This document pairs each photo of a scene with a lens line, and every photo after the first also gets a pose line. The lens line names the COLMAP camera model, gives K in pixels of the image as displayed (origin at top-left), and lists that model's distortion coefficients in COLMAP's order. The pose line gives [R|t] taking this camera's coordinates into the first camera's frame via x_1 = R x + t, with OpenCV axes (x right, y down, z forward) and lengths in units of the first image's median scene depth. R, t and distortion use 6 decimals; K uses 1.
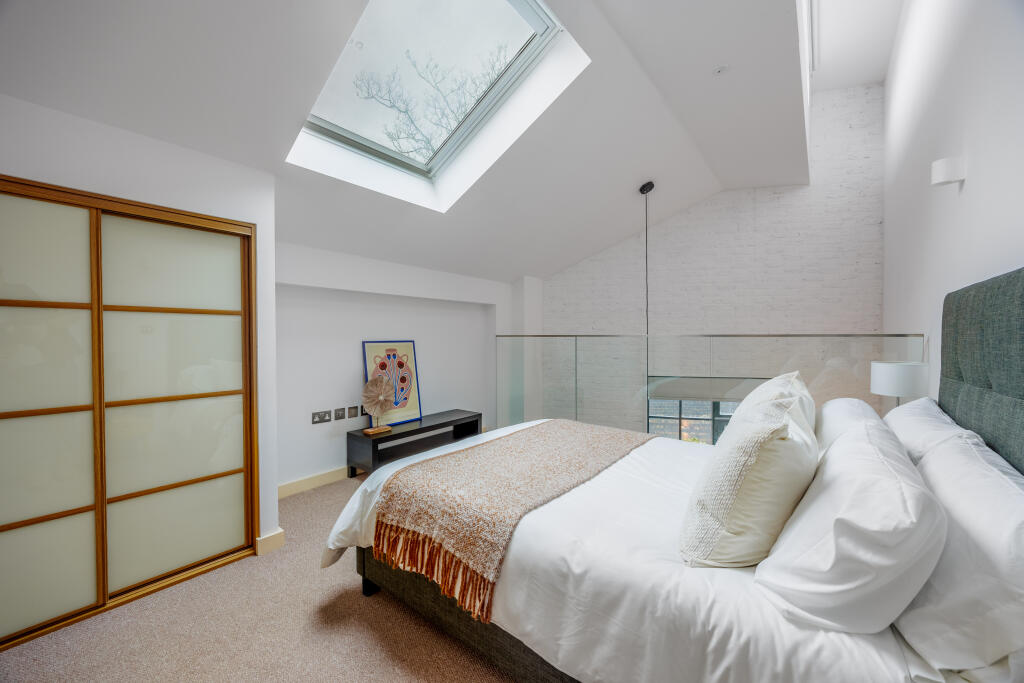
lens RADIAL K [[388.8, 0, 512.0], [0, 388.8, 341.5], [0, 0, 1]] dist [0.000095, -0.000028]
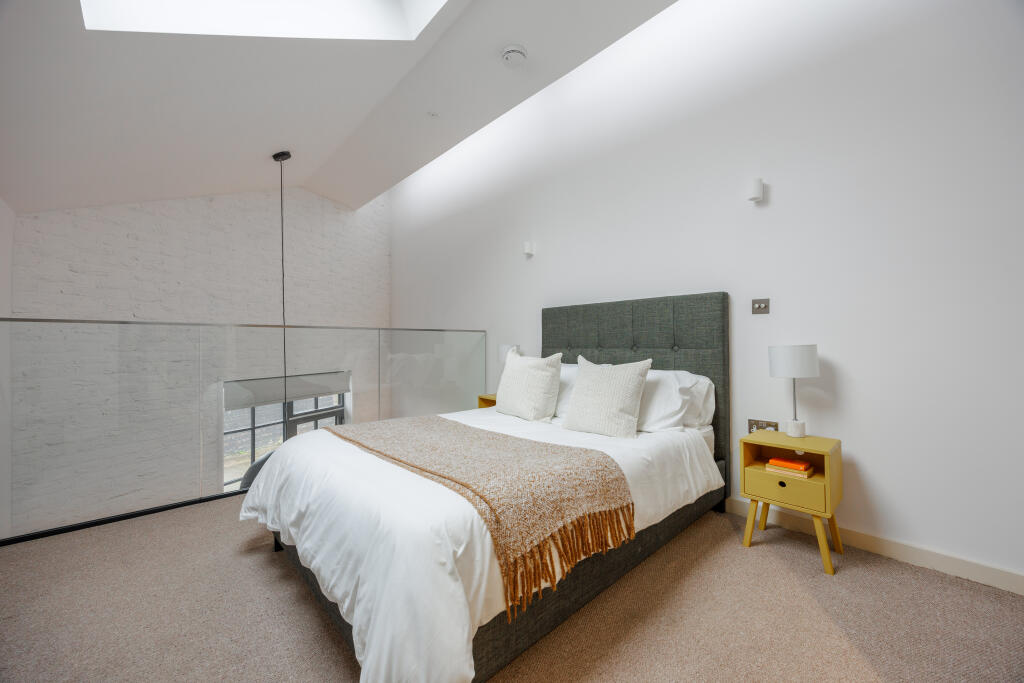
lens RADIAL K [[404.3, 0, 512.0], [0, 404.3, 341.5], [0, 0, 1]] dist [-0.000133, -0.000013]
pose [[0.174256, -0.001867, 0.984699, -0.537316], [0.026444, 0.999646, -0.002785, 0.038752], [-0.984345, 0.026524, 0.174244, 0.445174]]
